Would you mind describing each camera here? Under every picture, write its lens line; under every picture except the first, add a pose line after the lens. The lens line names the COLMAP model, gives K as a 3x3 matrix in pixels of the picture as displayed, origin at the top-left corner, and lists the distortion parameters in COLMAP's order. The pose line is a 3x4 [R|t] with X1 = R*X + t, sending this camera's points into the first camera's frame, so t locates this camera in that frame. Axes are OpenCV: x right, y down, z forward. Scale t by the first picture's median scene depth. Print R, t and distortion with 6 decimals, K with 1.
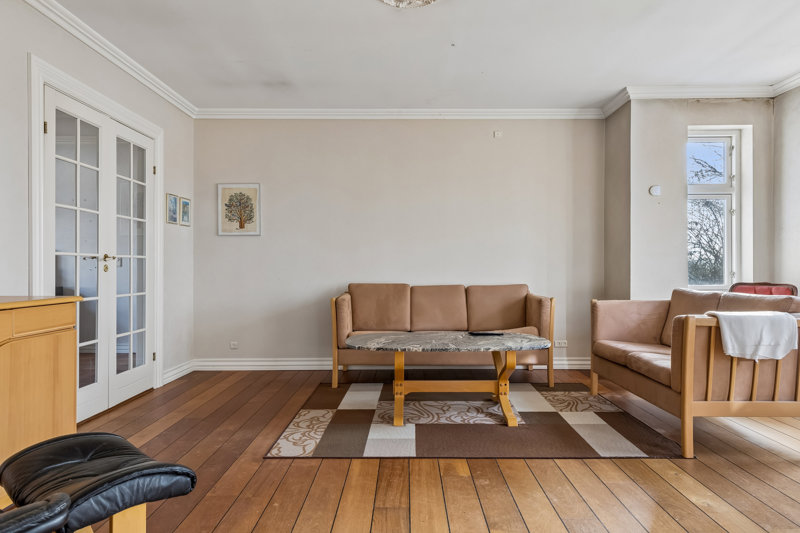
lens RADIAL K [[507.1, 0, 399.0], [0, 507.1, 267.9], [0, 0, 1]] dist [0.002351, -0.001723]
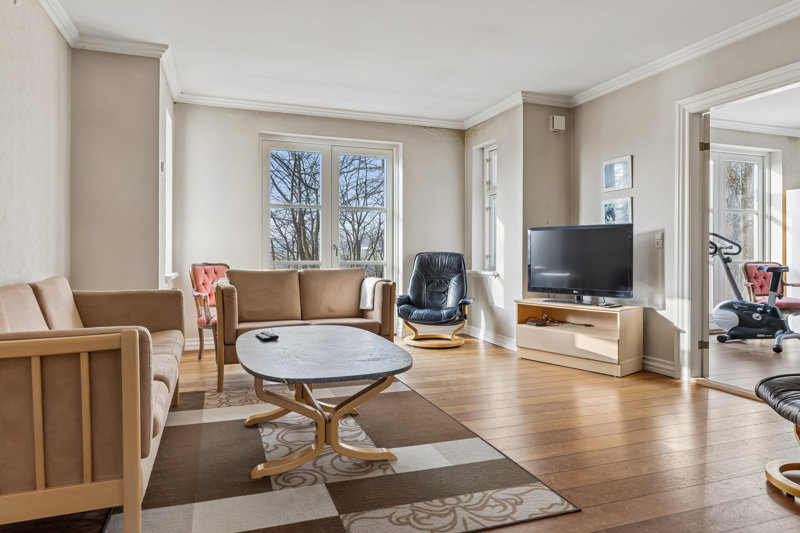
lens RADIAL K [[507.1, 0, 399.0], [0, 507.1, 262.3], [0, 0, 1]] dist [0.002351, -0.001723]
pose [[-0.354455, -0.018466, 0.934891, -0.749811], [0.001206, 0.999795, 0.020206, 0.000443], [-0.935072, 0.008290, -0.354361, 1.320207]]
